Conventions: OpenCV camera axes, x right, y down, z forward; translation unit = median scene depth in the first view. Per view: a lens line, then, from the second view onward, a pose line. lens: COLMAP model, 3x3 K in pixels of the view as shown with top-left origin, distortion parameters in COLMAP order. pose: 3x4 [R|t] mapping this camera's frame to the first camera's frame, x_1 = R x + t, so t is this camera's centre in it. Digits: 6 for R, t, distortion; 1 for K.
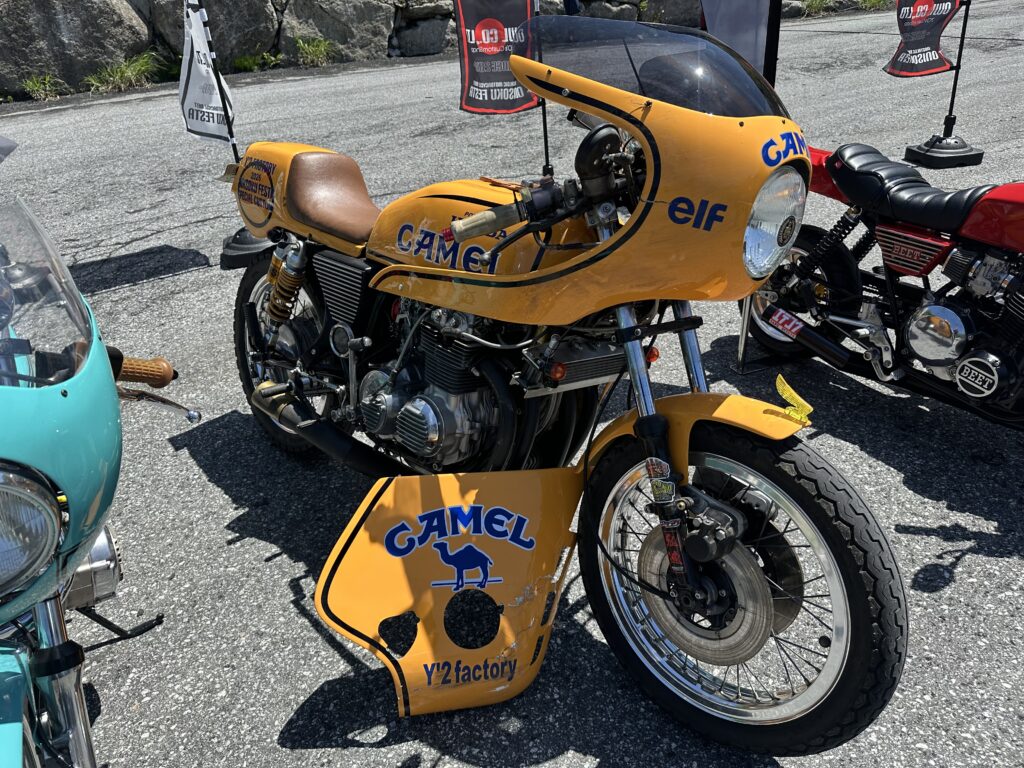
lens RADIAL K [[713.8, 0, 512.6], [0, 713.8, 391.2], [0, 0, 1]] dist [0.001162, -0.002800]
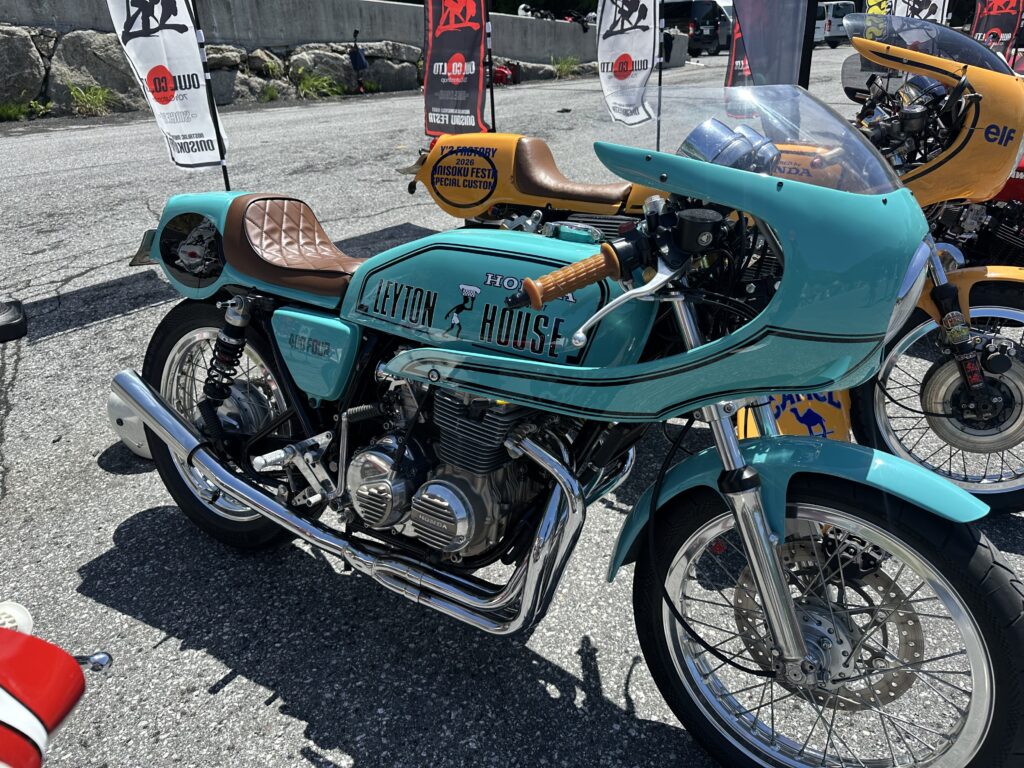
lens RADIAL K [[718.3, 0, 512.0], [0, 718.3, 384.0], [0, 0, 1]] dist [0.003682, -0.008814]
pose [[0.940126, -0.112819, 0.321613, -0.220991], [0.139522, 0.988329, -0.061147, 0.039724], [-0.310961, 0.102358, 0.944895, -0.016110]]
